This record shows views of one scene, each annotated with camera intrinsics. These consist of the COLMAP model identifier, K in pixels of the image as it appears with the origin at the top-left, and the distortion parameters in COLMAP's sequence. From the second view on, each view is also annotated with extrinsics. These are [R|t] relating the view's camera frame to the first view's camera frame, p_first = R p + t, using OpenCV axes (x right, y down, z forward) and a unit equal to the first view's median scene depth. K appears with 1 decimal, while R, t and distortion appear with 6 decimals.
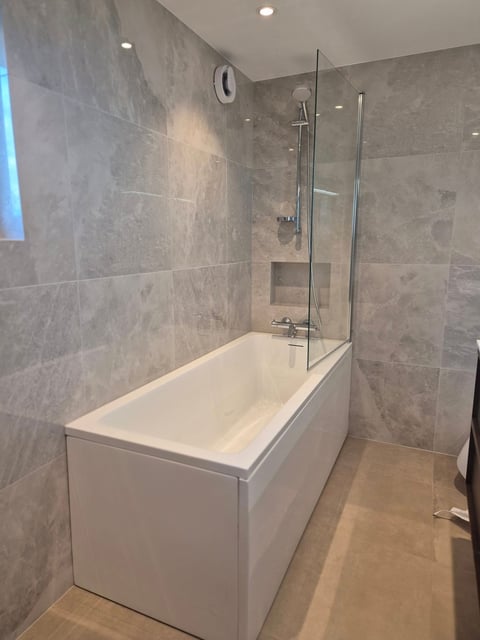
lens RADIAL K [[422.6, 0, 240.1], [0, 422.6, 320.1], [0, 0, 1]] dist [0.021325, -0.023748]
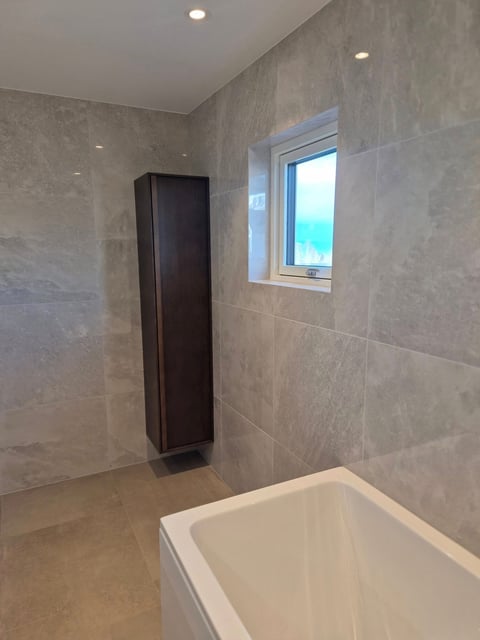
lens RADIAL K [[422.6, 0, 240.1], [0, 422.6, 320.4], [0, 0, 1]] dist [0.021325, -0.023748]
pose [[-0.631994, 0.127845, -0.764356, 0.511983], [-0.139684, 0.951354, 0.274617, -0.352916], [0.762281, 0.280325, -0.583392, 1.325214]]
